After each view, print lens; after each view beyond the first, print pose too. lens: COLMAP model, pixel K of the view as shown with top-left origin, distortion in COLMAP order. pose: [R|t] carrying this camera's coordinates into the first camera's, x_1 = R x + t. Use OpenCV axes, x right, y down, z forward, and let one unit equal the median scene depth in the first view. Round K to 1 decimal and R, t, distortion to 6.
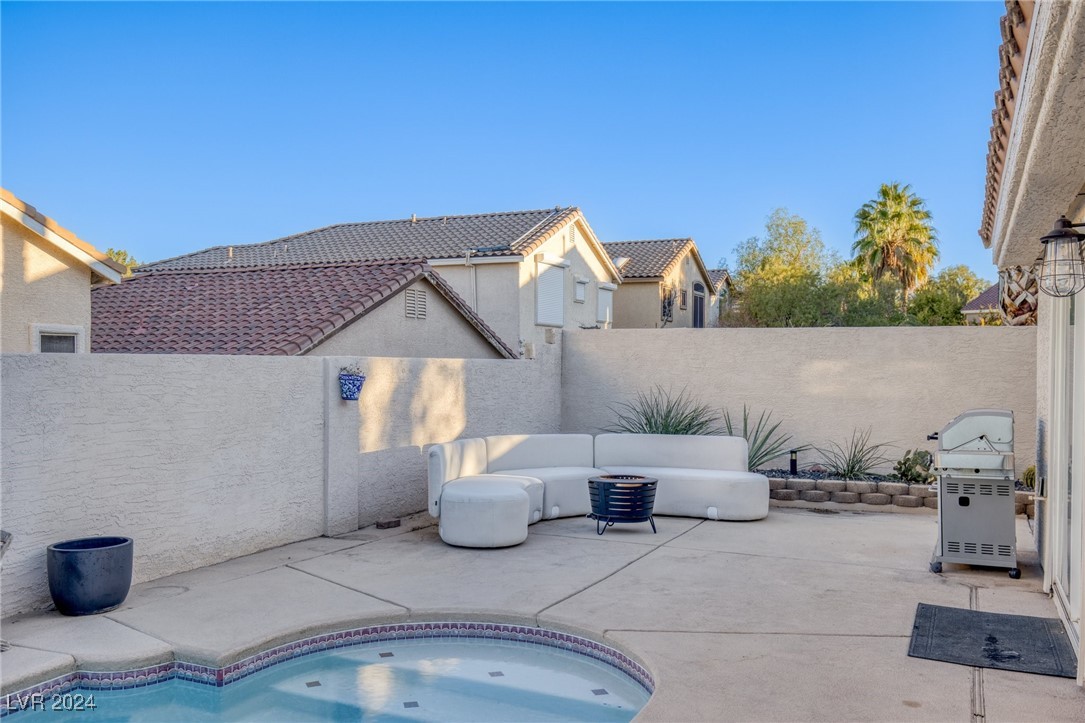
lens RADIAL K [[910.0, 0, 544.1], [0, 910.0, 369.8], [0, 0, 1]] dist [0.010787, 0.000735]
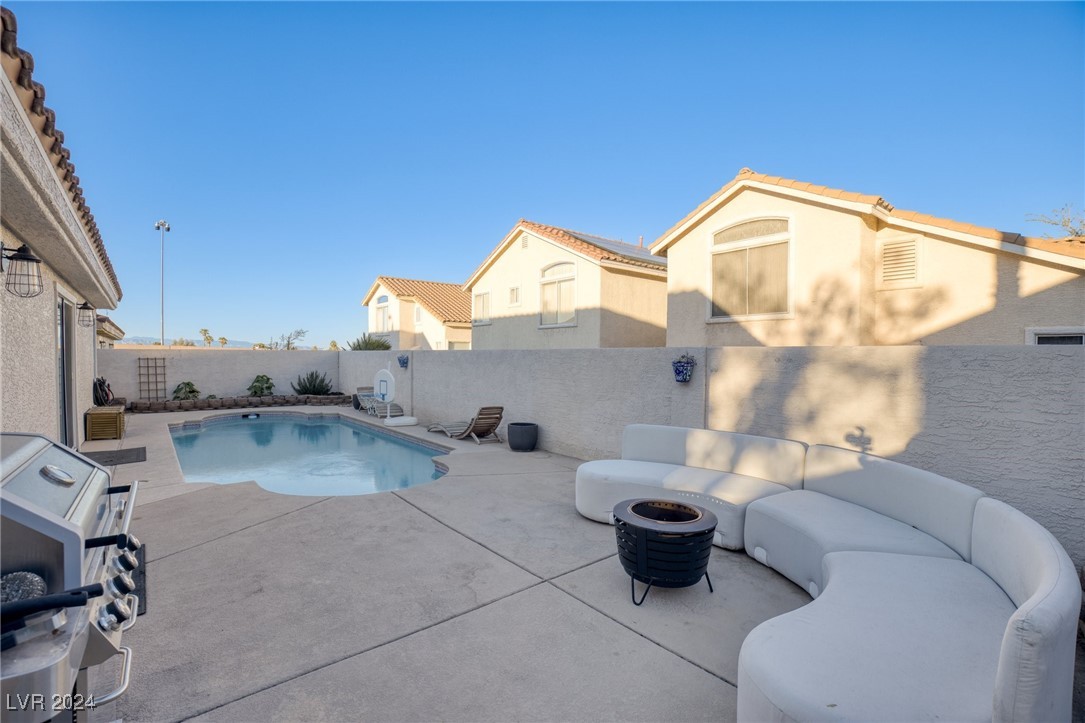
lens RADIAL K [[492.0, 0, 542.1], [0, 492.0, 367.8], [0, 0, 1]] dist [-0.032291, 0.004062]
pose [[-0.433614, 0.011175, -0.901029, 0.346398], [-0.018041, 0.999615, 0.021080, 0.002395], [0.900918, 0.025396, -0.433246, 0.810199]]
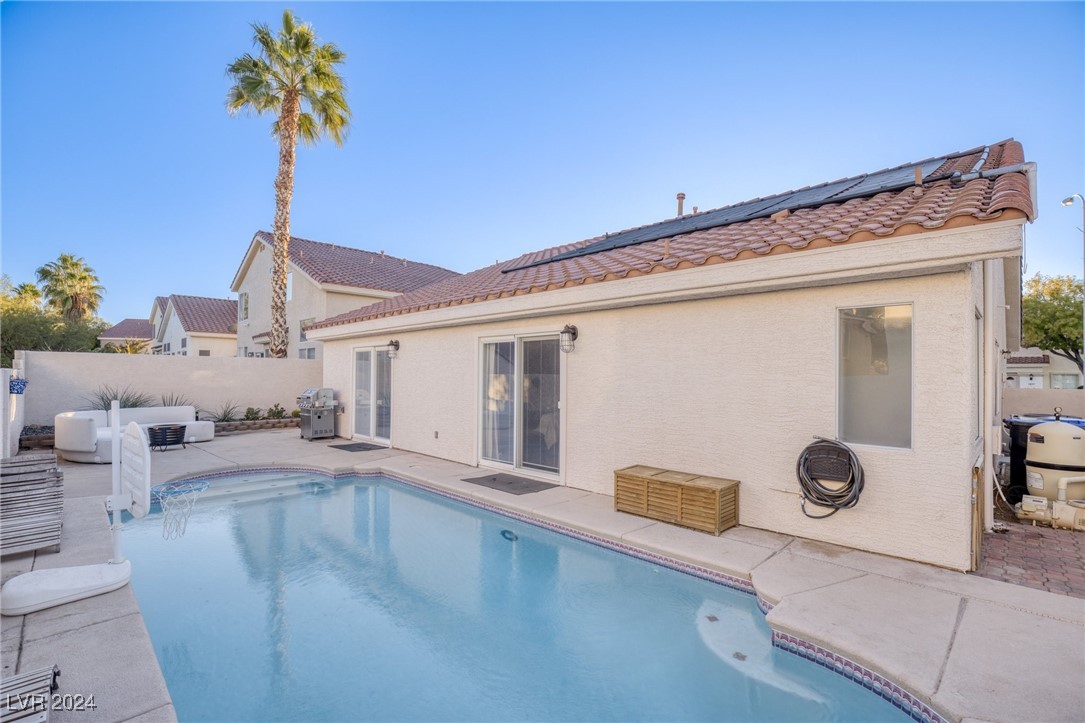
lens RADIAL K [[492.0, 0, 543.1], [0, 492.0, 369.3], [0, 0, 1]] dist [-0.032291, 0.004062]
pose [[0.345471, 0.006679, 0.938406, -0.528349], [0.002730, 0.999963, -0.008122, -0.002450], [-0.938425, 0.005368, 0.345440, -0.185506]]
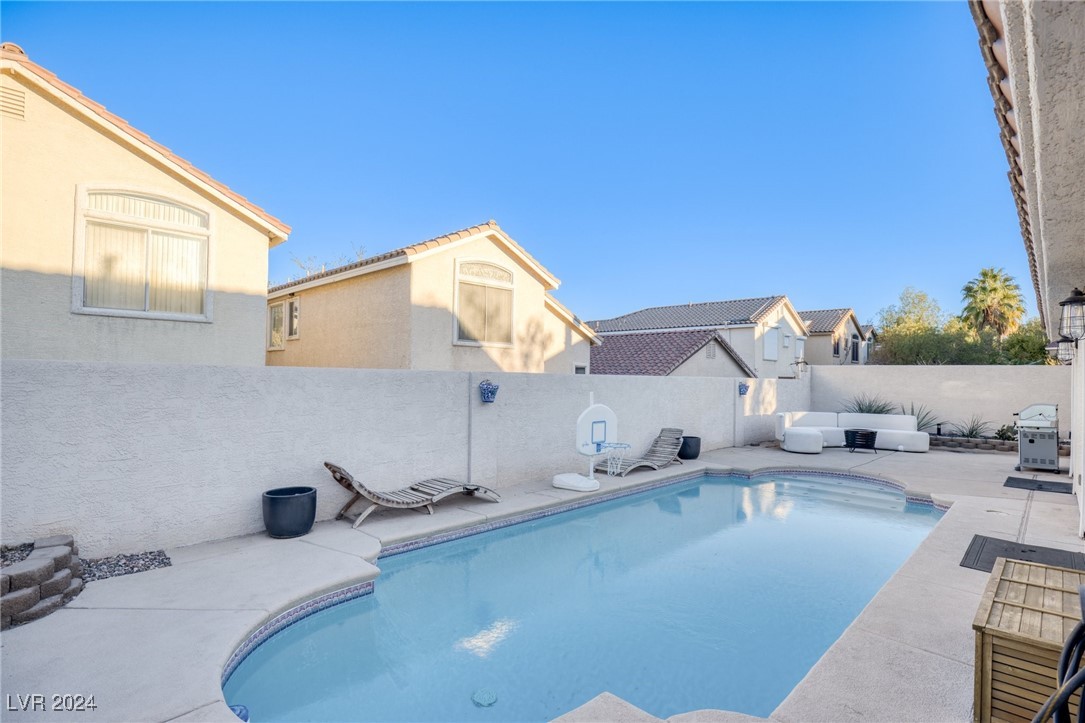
lens RADIAL K [[528.1, 0, 549.7], [0, 528.1, 370.4], [0, 0, 1]] dist [-0.026407, 0.000615]
pose [[0.943018, 0.005325, -0.332700, -0.172891], [-0.013401, 0.999669, -0.021984, 0.003898], [0.332473, 0.025190, 0.942776, -0.430066]]
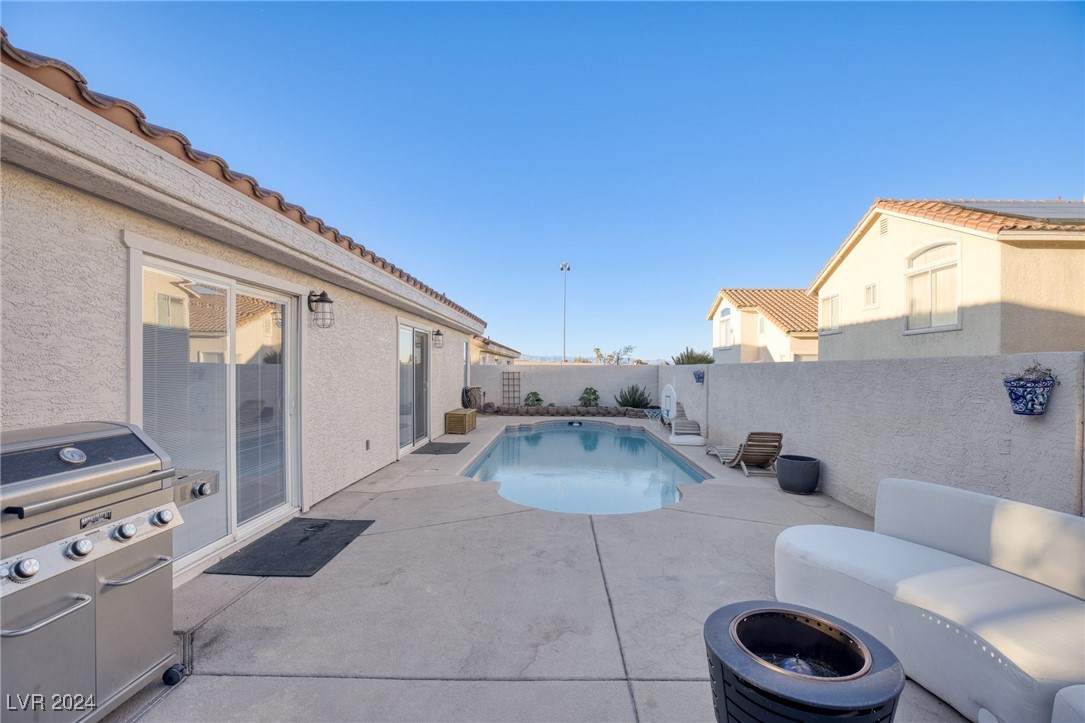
lens RADIAL K [[492.0, 0, 547.7], [0, 492.0, 369.4], [0, 0, 1]] dist [-0.032291, 0.004062]
pose [[-0.917972, -0.011599, -0.396477, 0.202419], [-0.015398, 0.999861, 0.006401, 0.001157], [0.396347, 0.011981, -0.918022, 0.865037]]
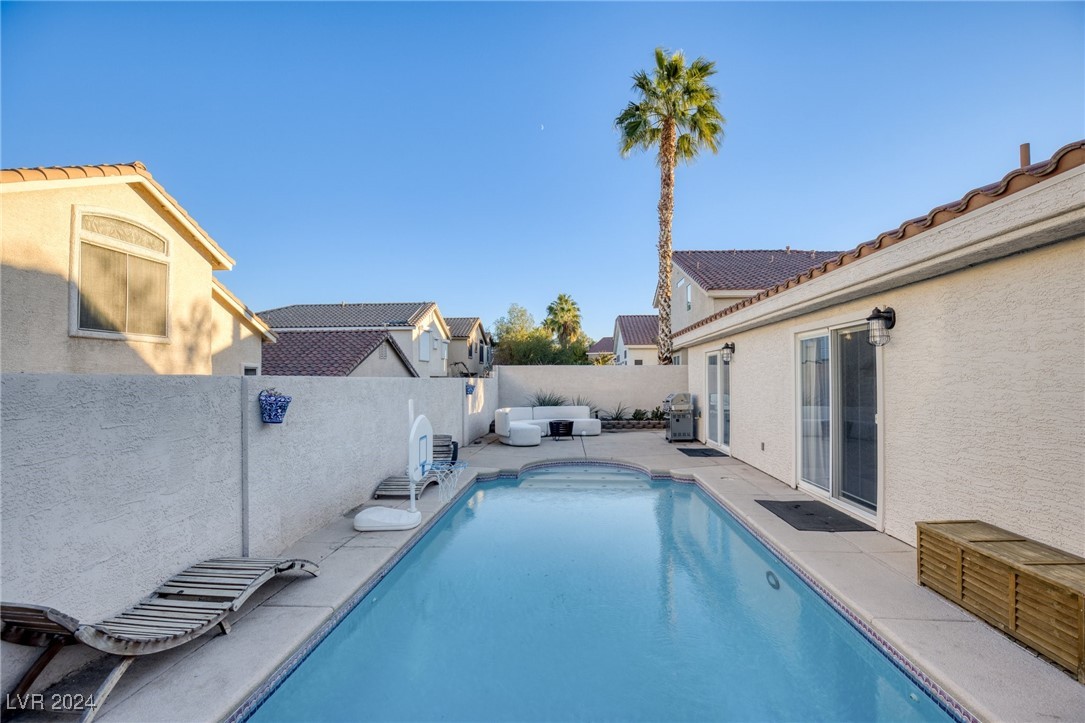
lens RADIAL K [[492.0, 0, 547.7], [0, 492.0, 368.9], [0, 0, 1]] dist [-0.032291, 0.004062]
pose [[0.931255, -0.001975, 0.364362, -0.382166], [0.012151, 0.999597, -0.025640, -0.000582], [-0.364165, 0.028304, 0.930904, -0.293502]]
